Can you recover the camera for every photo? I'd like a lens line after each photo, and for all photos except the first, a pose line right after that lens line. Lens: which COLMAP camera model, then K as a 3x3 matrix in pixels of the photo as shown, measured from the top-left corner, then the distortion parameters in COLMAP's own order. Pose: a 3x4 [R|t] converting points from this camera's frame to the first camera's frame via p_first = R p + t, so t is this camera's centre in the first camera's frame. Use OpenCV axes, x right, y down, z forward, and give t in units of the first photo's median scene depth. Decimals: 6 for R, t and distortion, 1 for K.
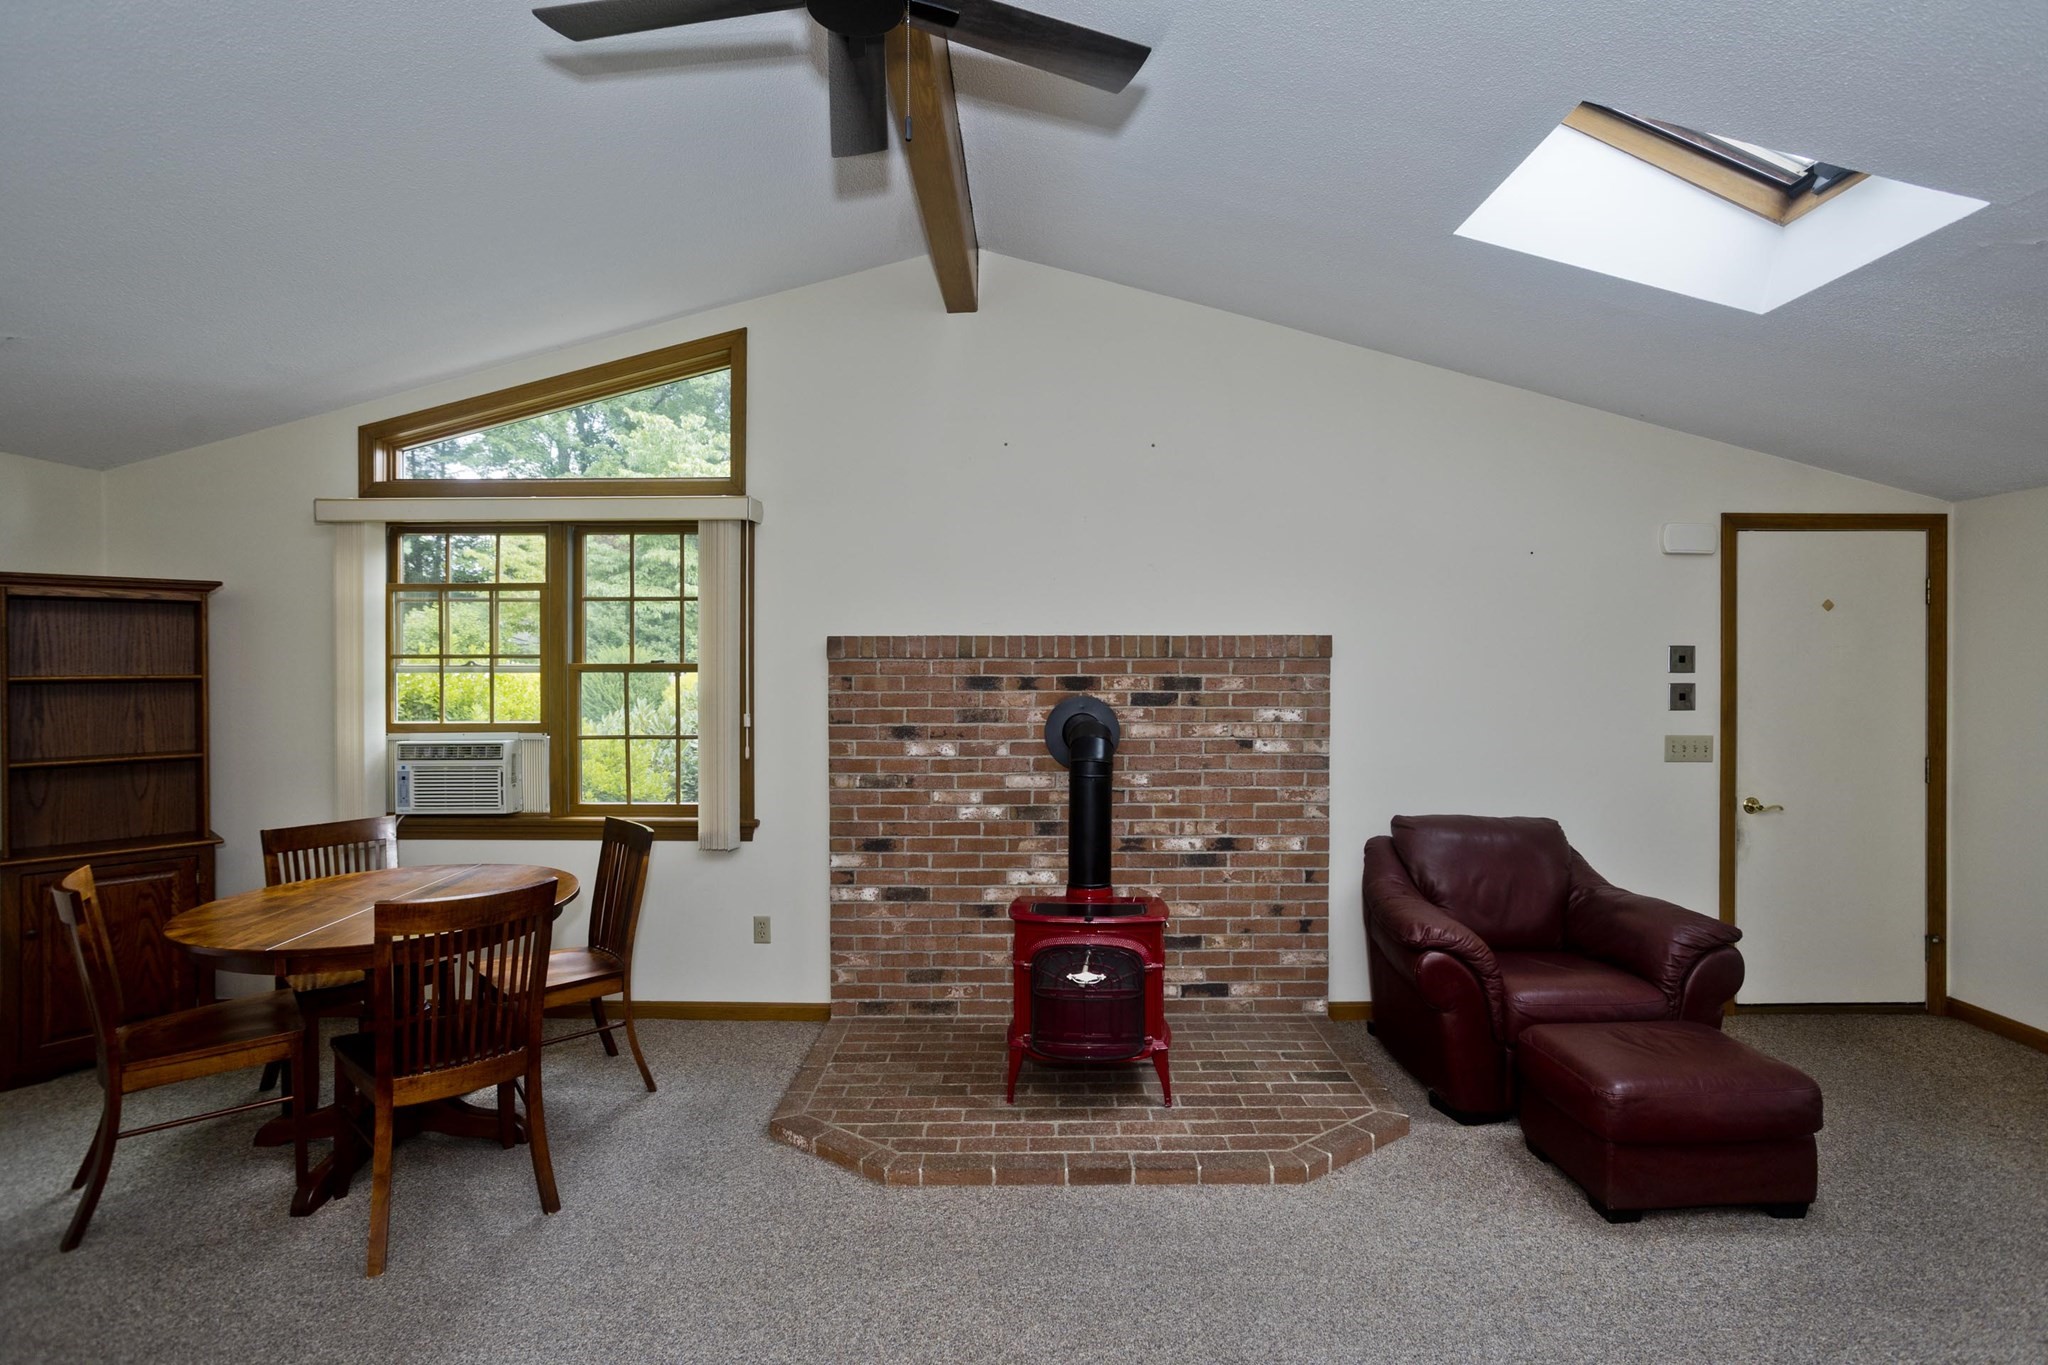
lens RADIAL K [[993.1, 0, 1031.6], [0, 993.1, 664.5], [0, 0, 1]] dist [-0.050028, 0.032332]
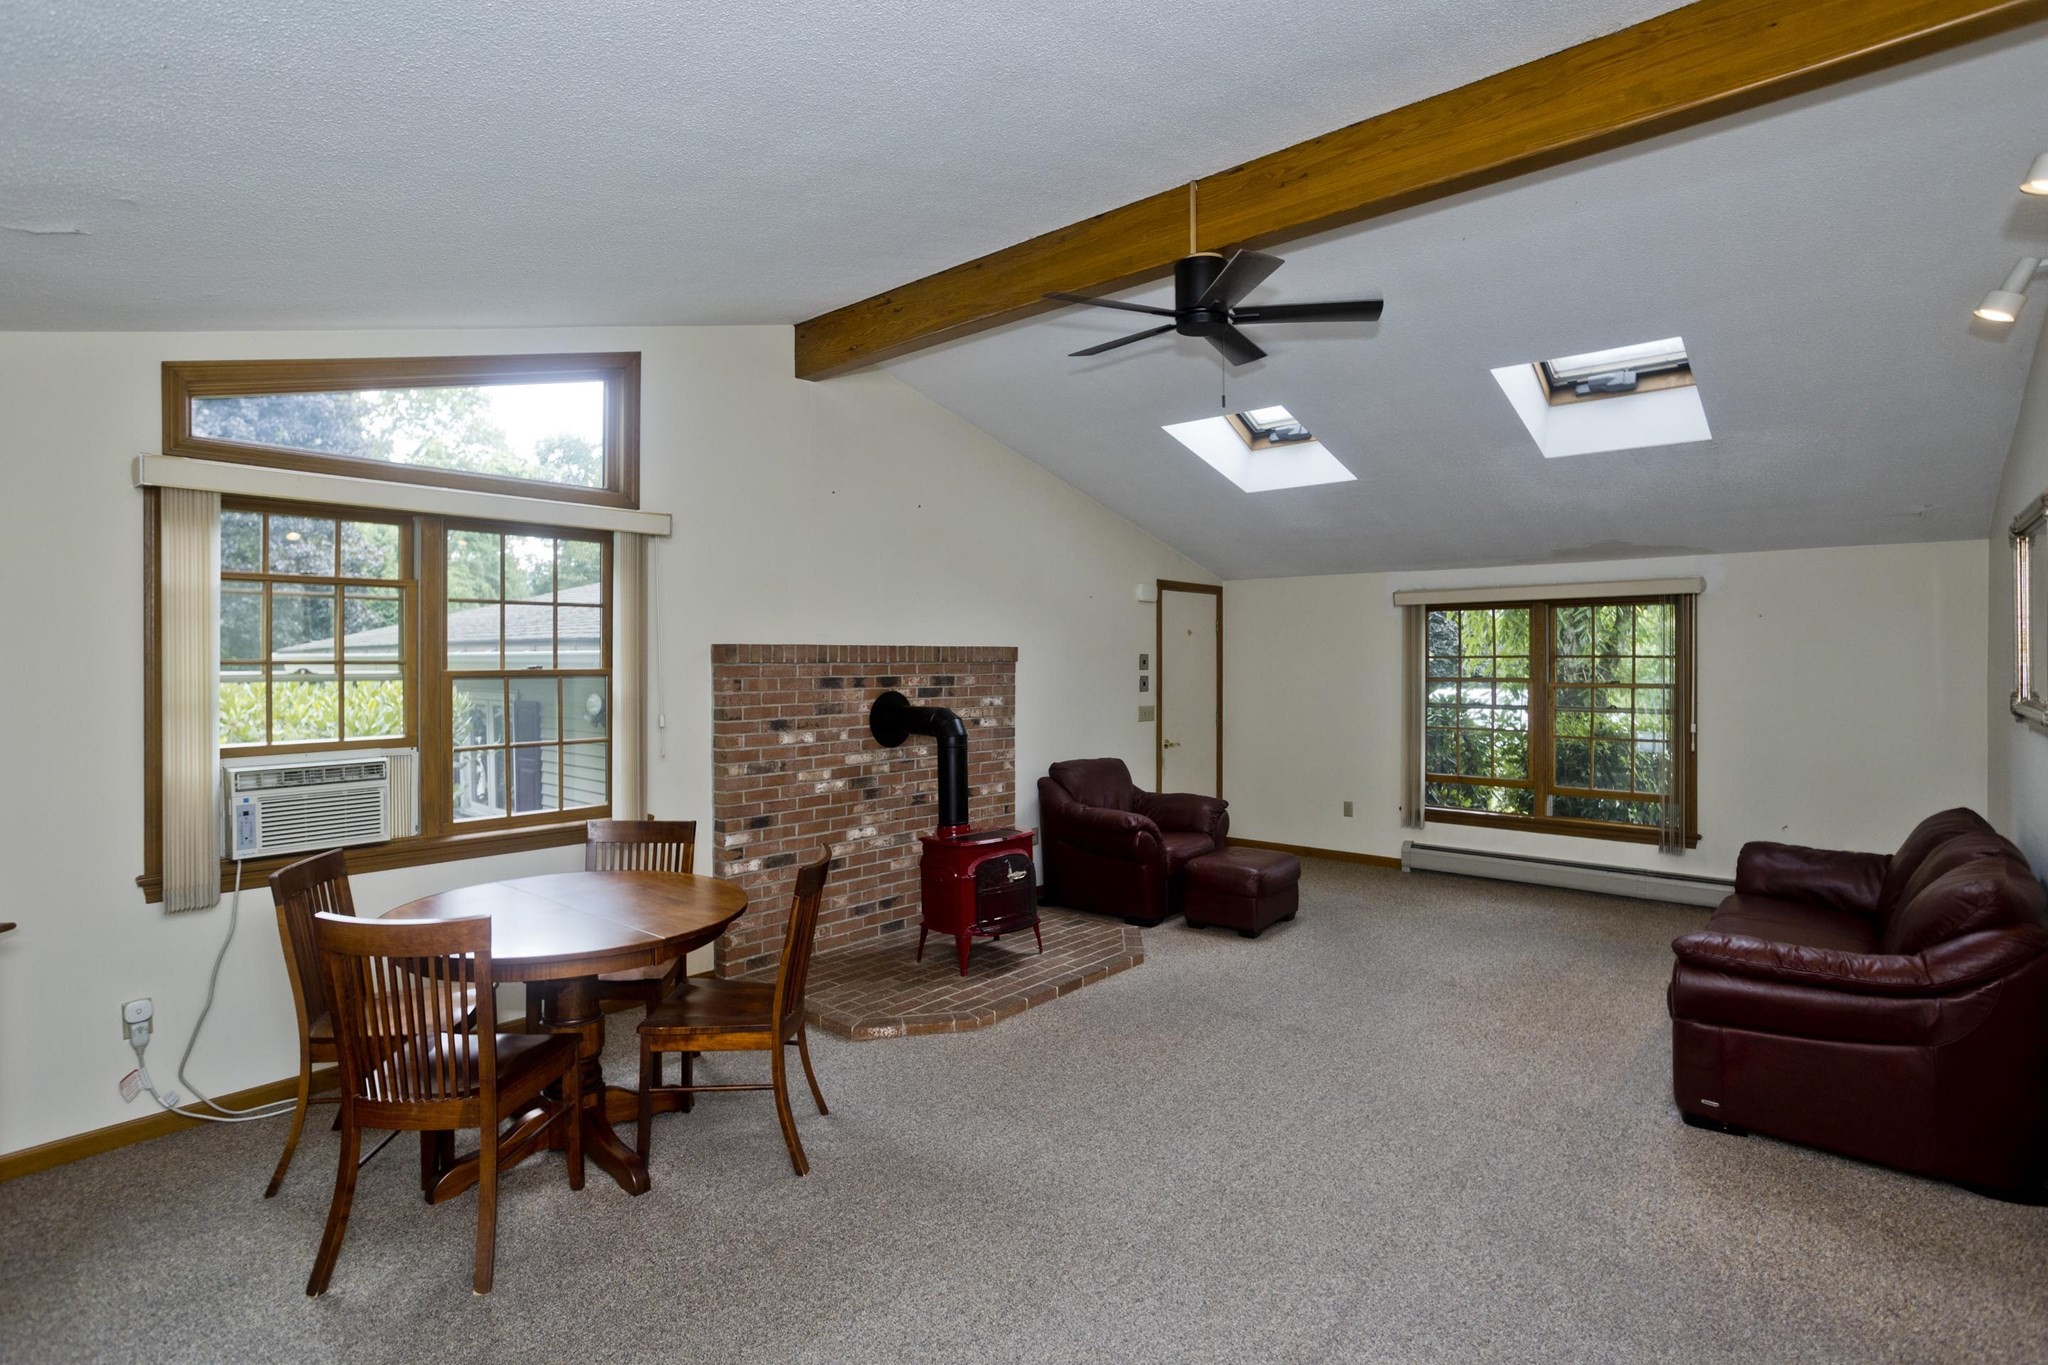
lens RADIAL K [[1002.8, 0, 1016.7], [0, 1002.8, 655.7], [0, 0, 1]] dist [-0.048732, 0.035521]
pose [[0.665053, 0.002323, 0.746793, -0.836767], [0.002923, 0.999979, -0.005714, -0.007438], [-0.746790, 0.005982, 0.665032, -0.014880]]
